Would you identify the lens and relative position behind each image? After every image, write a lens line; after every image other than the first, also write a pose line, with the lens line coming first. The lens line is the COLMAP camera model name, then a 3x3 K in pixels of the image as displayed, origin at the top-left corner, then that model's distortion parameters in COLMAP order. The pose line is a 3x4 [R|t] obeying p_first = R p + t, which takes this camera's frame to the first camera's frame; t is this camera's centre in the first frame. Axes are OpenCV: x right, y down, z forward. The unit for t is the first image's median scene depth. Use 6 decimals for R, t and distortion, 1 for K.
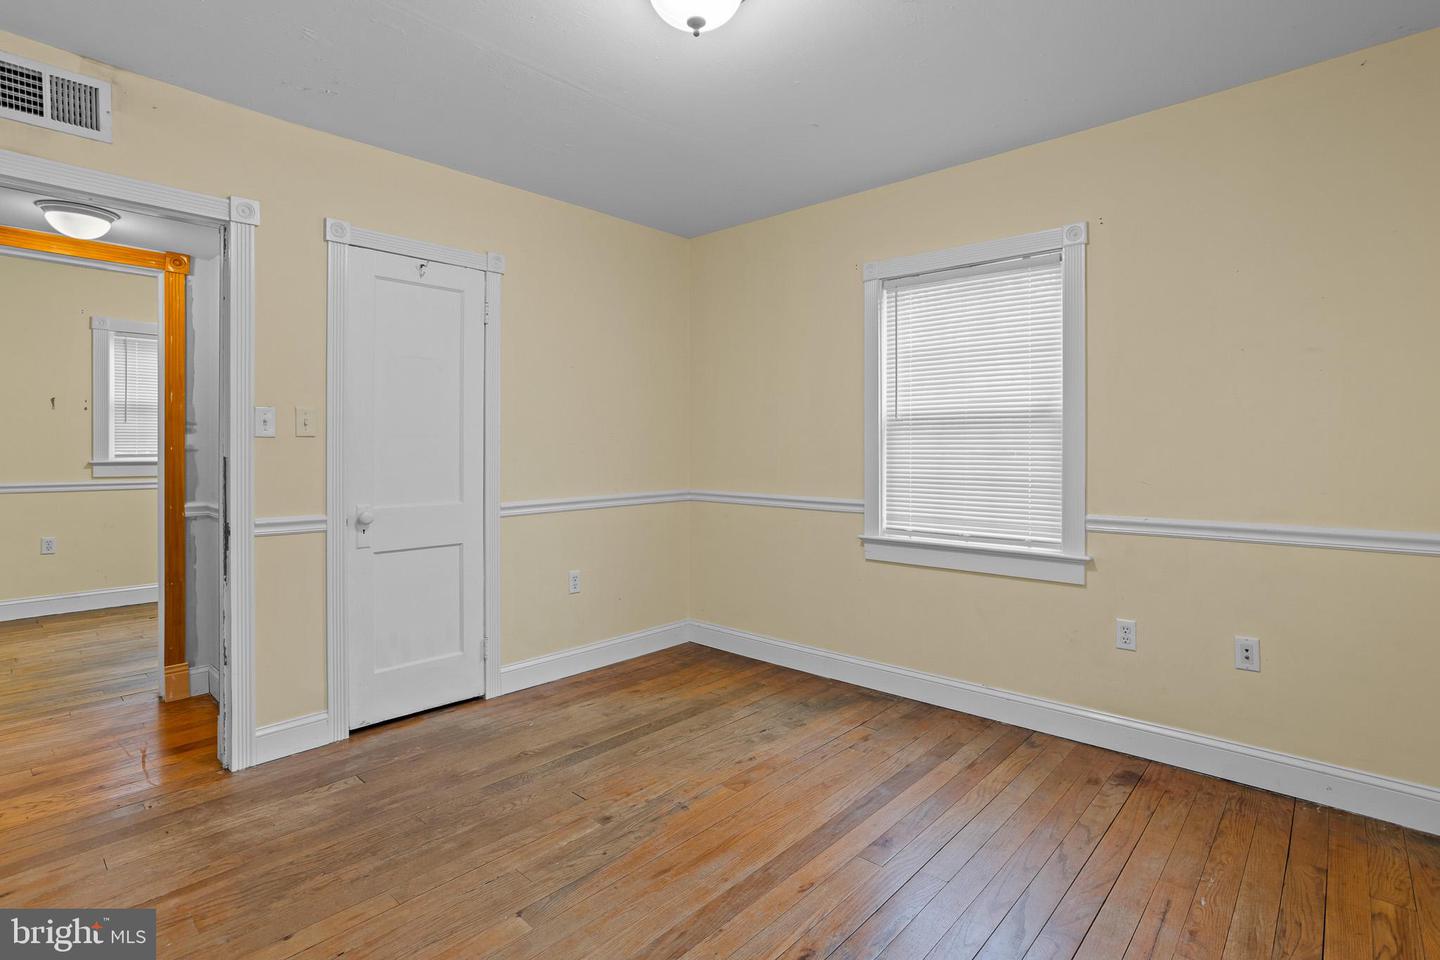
lens RADIAL K [[707.3, 0, 716.3], [0, 707.3, 468.7], [0, 0, 1]] dist [-0.046676, 0.030084]
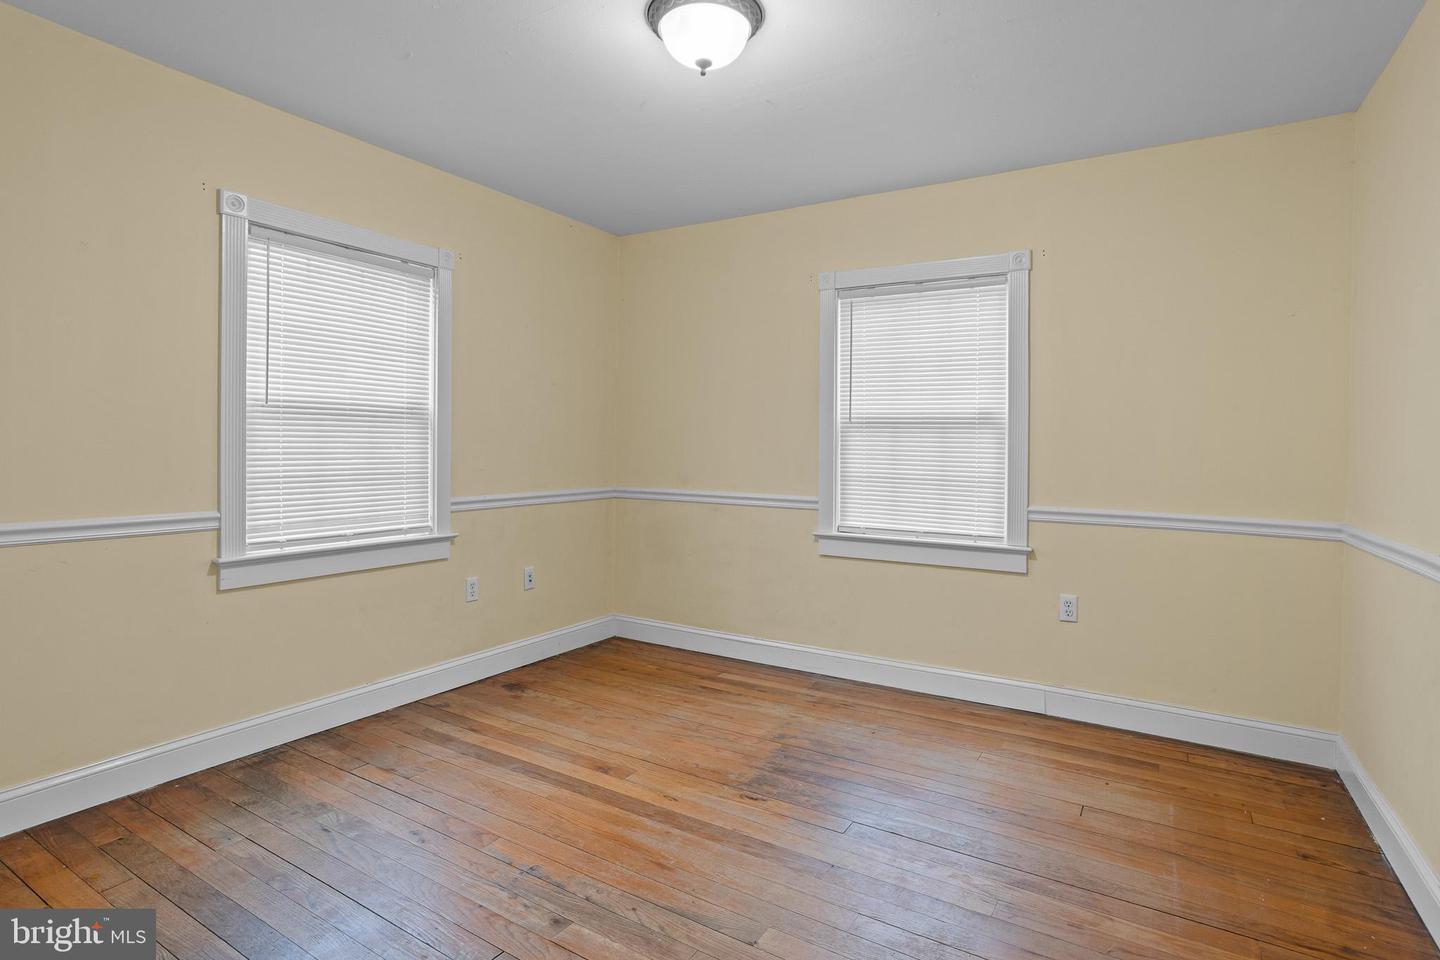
lens RADIAL K [[729.6, 0, 720.0], [0, 729.6, 480.0], [0, 0, 1]] dist [-0.053921, 0.033007]
pose [[-0.186402, -0.047313, 0.981334, -0.773419], [0.018378, 0.998497, 0.051631, -0.021365], [-0.982302, 0.027659, -0.185253, 0.781589]]
